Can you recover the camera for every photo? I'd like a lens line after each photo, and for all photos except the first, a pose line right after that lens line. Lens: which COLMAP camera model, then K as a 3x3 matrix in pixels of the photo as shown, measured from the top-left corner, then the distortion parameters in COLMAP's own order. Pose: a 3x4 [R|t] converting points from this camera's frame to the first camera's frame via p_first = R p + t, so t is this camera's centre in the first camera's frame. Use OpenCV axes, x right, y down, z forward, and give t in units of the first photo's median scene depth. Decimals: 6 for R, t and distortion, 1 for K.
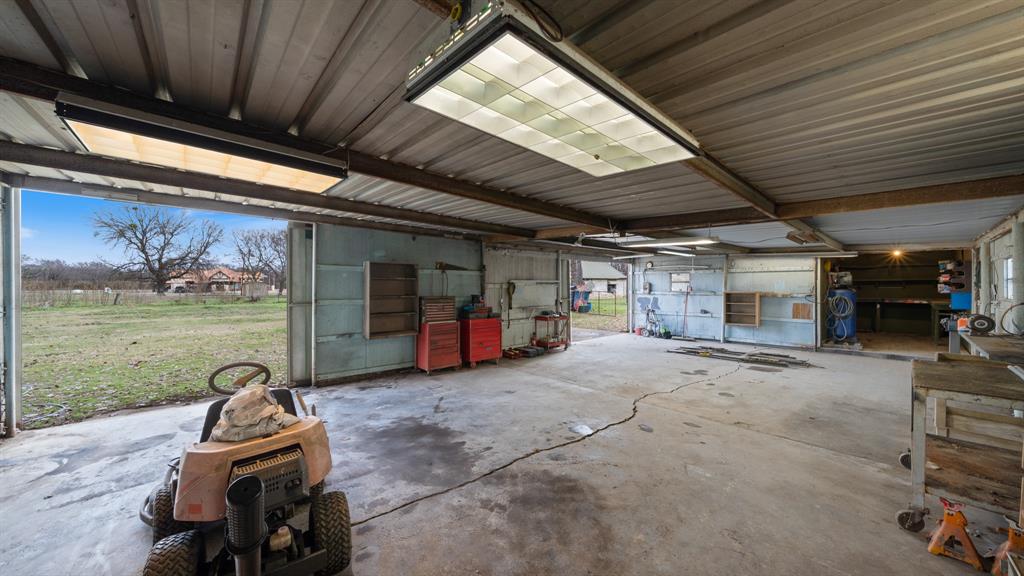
lens RADIAL K [[358.8, 0, 508.9], [0, 358.8, 284.3], [0, 0, 1]] dist [0.001597, 0.000089]
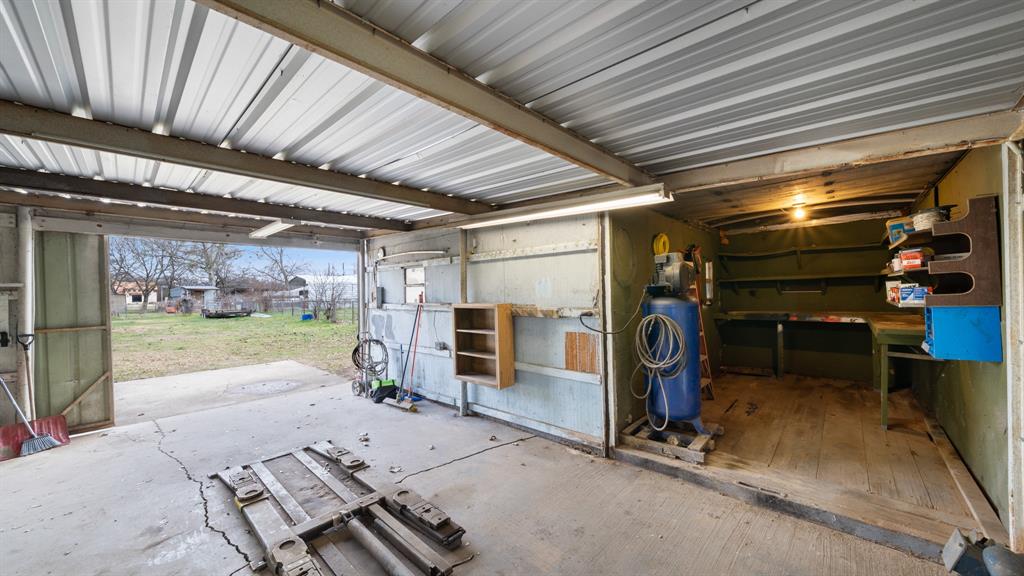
lens RADIAL K [[358.8, 0, 515.1], [0, 358.8, 288.7], [0, 0, 1]] dist [0.001597, 0.000089]
pose [[0.996399, -0.008803, 0.084331, 0.685570], [0.009713, 0.999899, -0.010385, 0.006590], [-0.084231, 0.011167, 0.996384, 0.583500]]
